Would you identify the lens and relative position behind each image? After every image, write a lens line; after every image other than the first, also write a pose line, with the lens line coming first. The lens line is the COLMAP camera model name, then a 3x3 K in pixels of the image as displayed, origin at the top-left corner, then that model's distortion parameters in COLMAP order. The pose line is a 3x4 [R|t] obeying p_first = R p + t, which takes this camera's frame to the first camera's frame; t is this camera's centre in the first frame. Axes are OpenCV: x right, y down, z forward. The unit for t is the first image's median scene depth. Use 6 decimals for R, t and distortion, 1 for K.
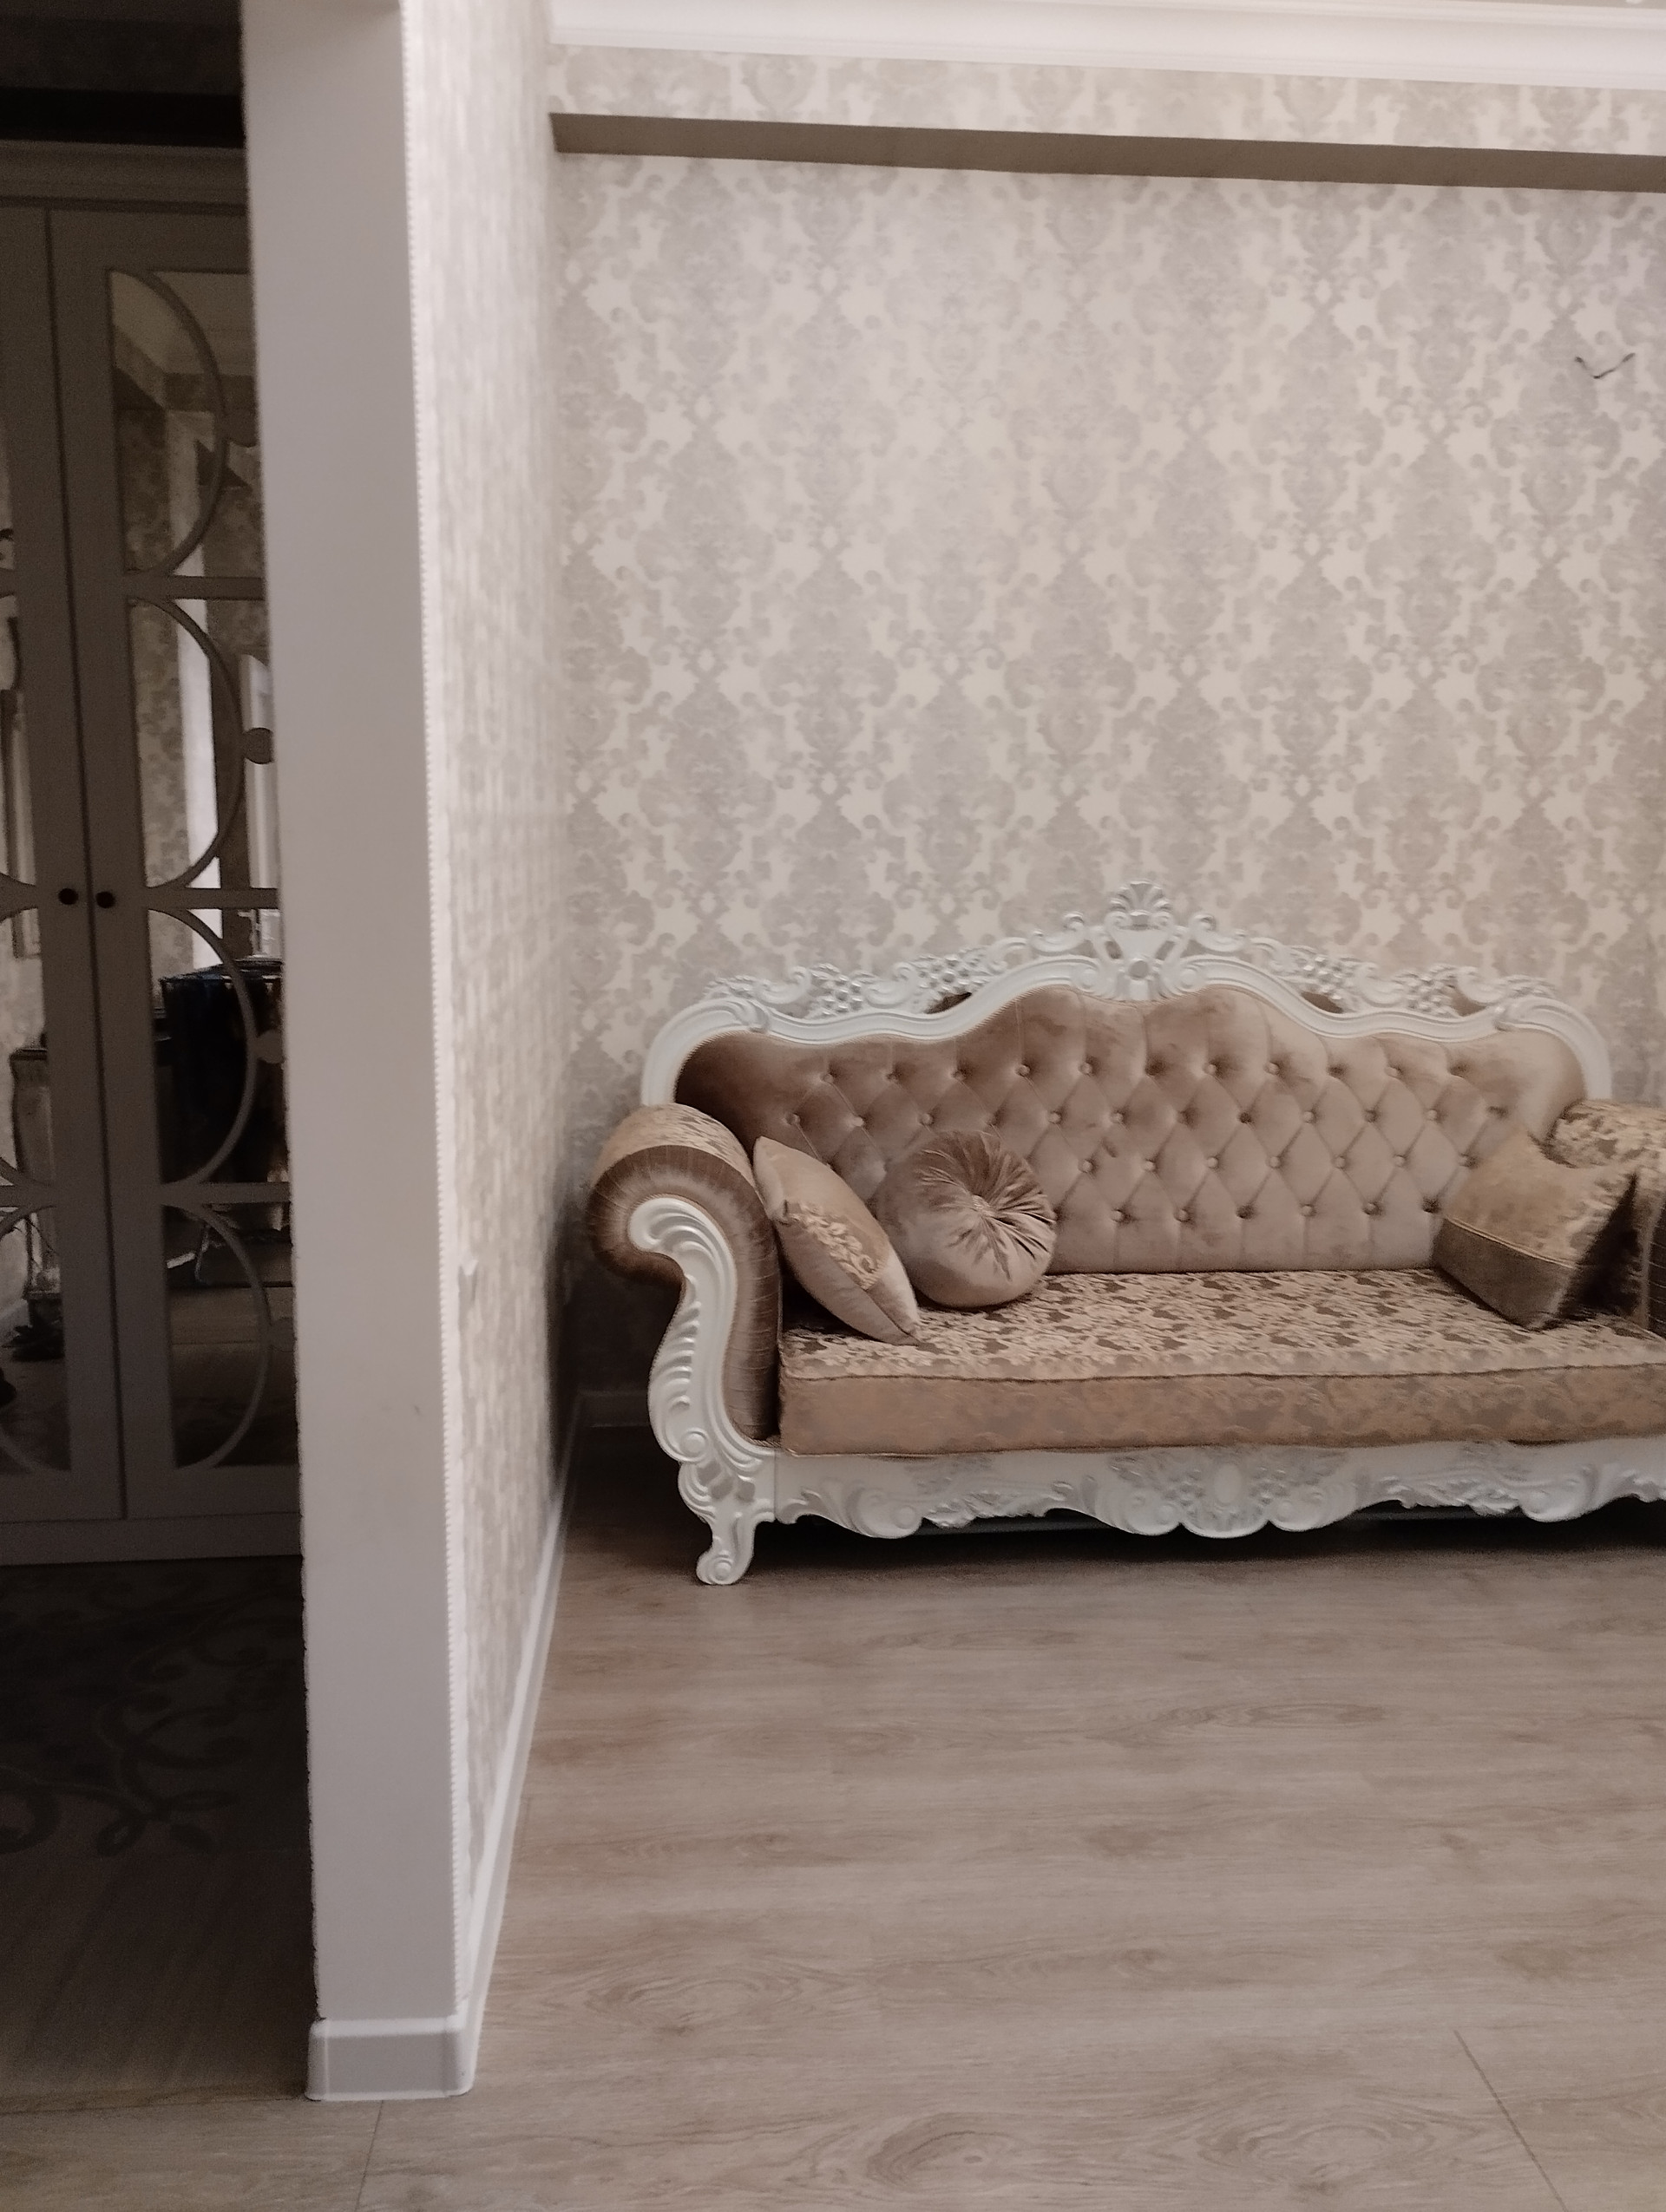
lens RADIAL K [[1860.5, 0, 828.6], [0, 1860.5, 1105.0], [0, 0, 1]] dist [0.077401, -0.096706]
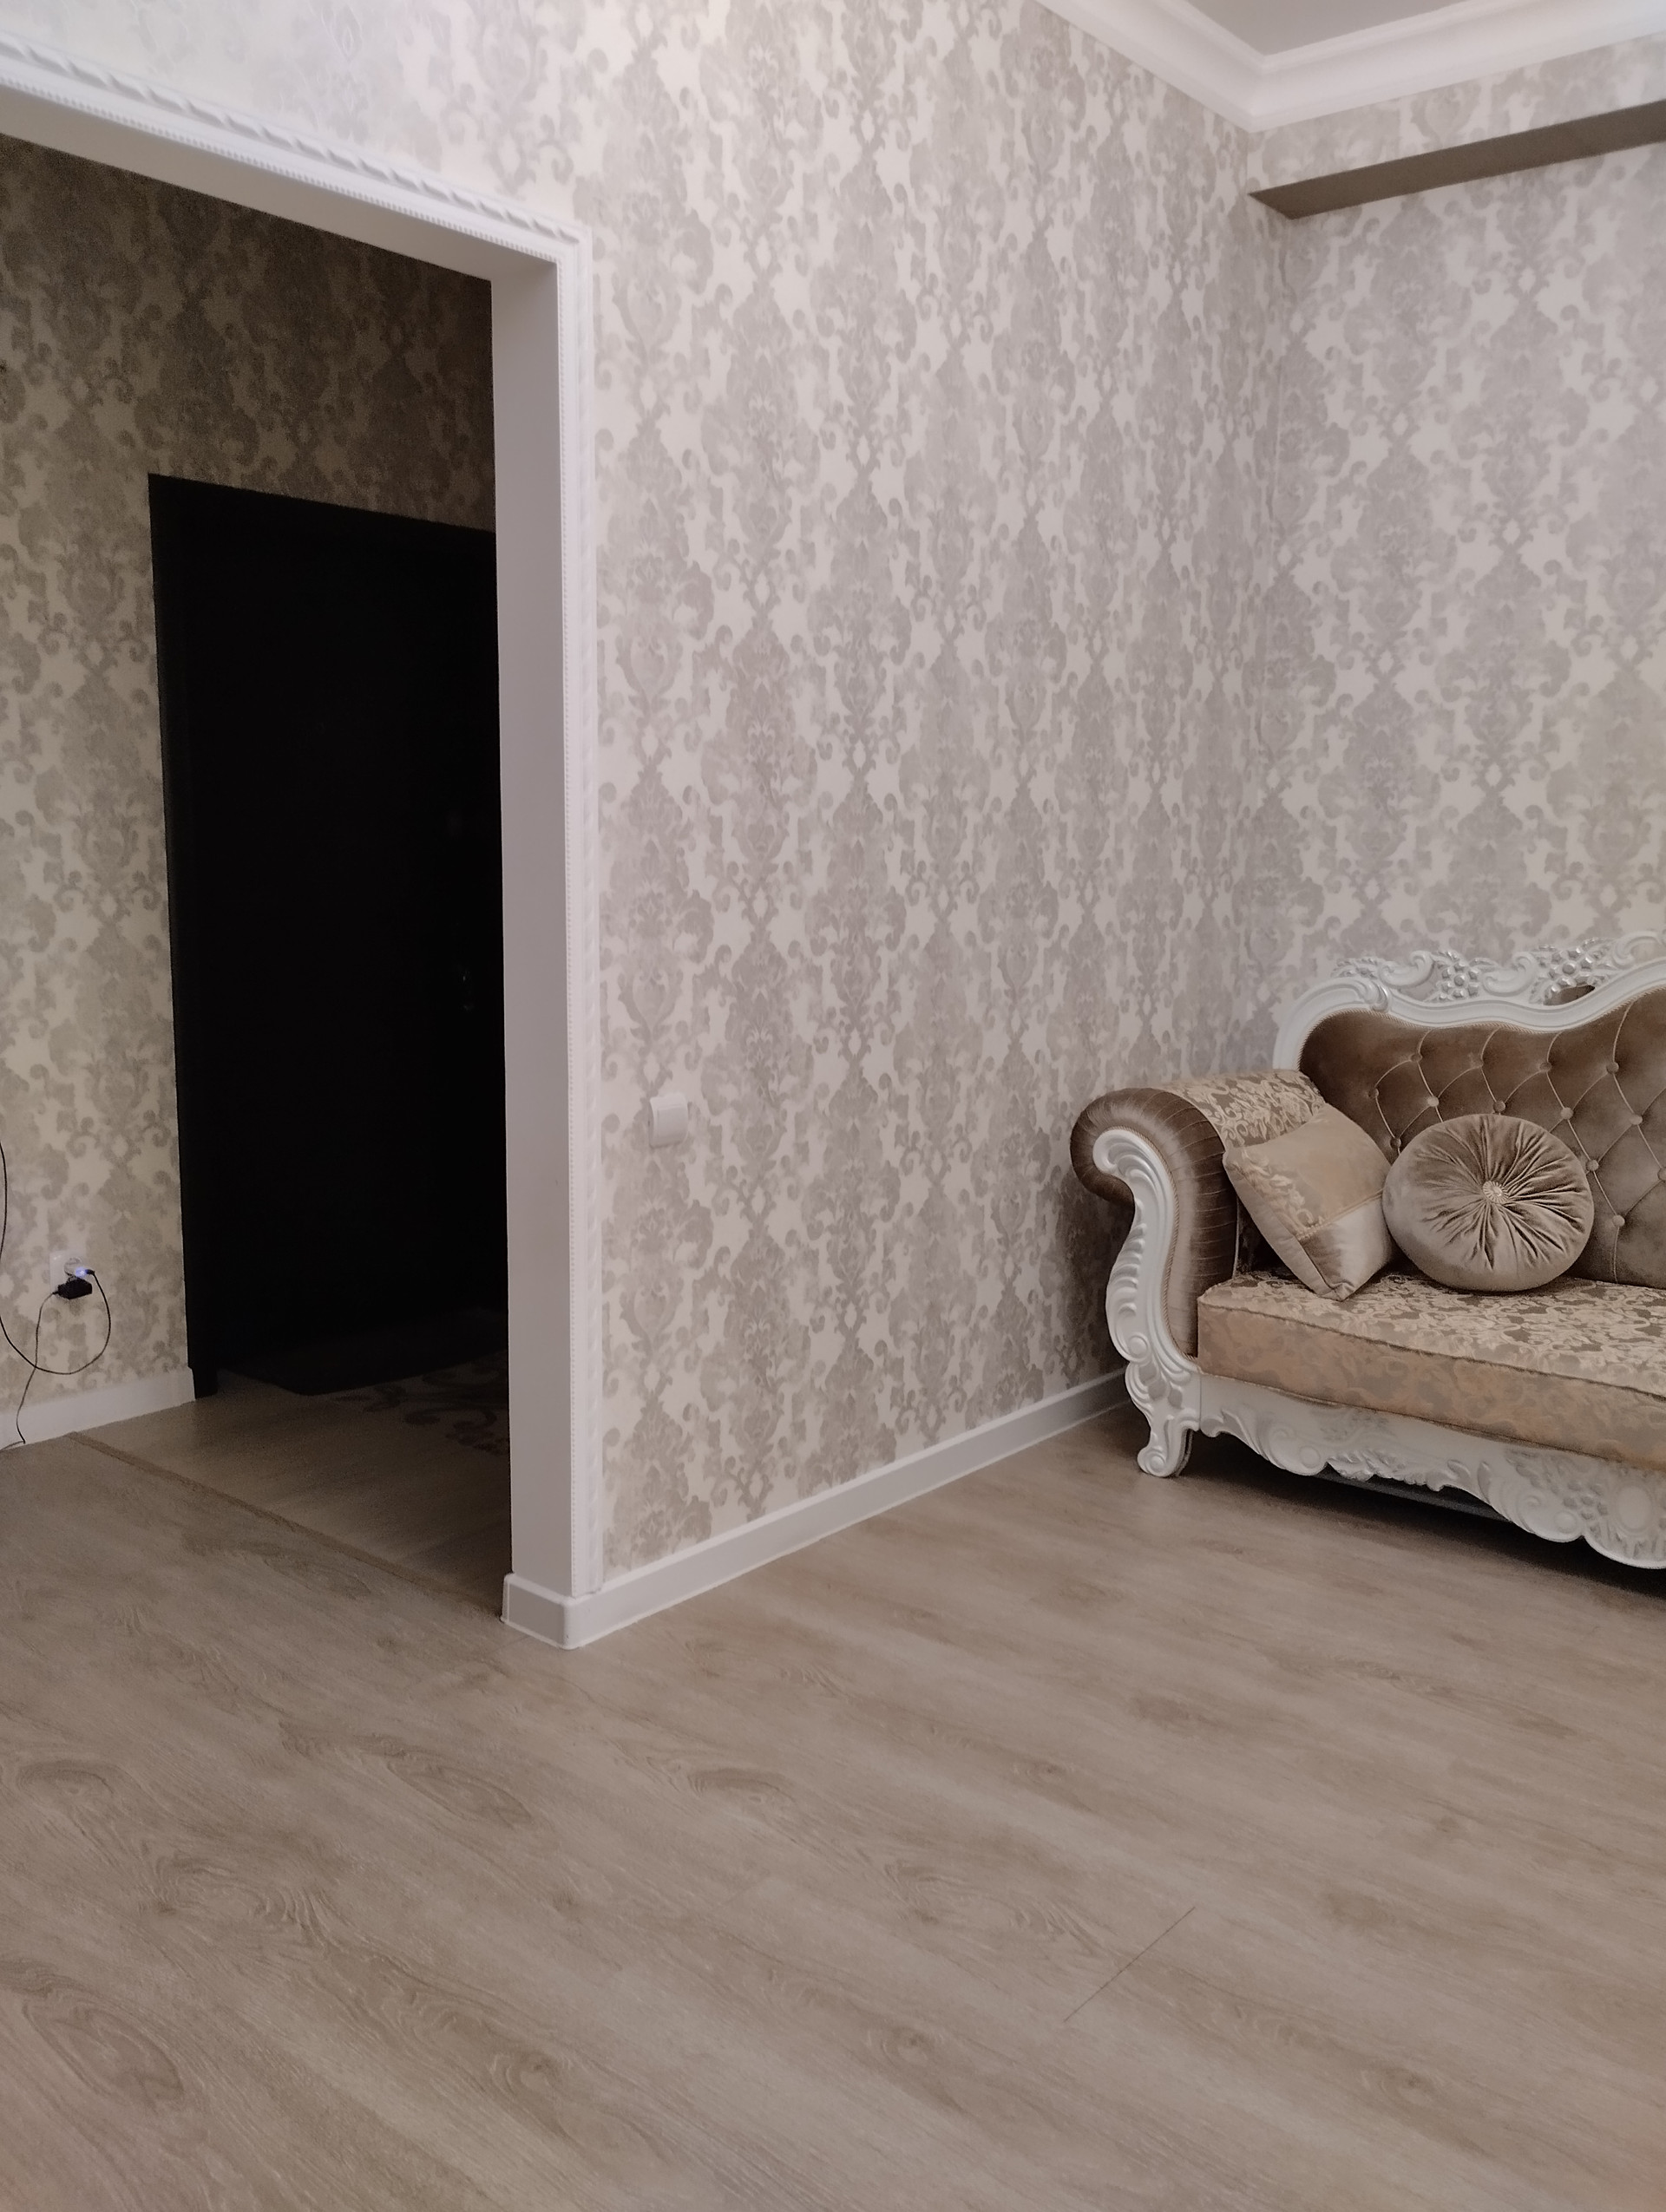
lens RADIAL K [[1860.5, 0, 907.2], [0, 1860.5, 1129.8], [0, 0, 1]] dist [0.077401, -0.096706]
pose [[0.720138, 0.113092, -0.684552, 0.595809], [-0.103498, 0.993097, 0.055188, -0.003198], [0.686068, 0.031107, 0.726872, 0.045719]]
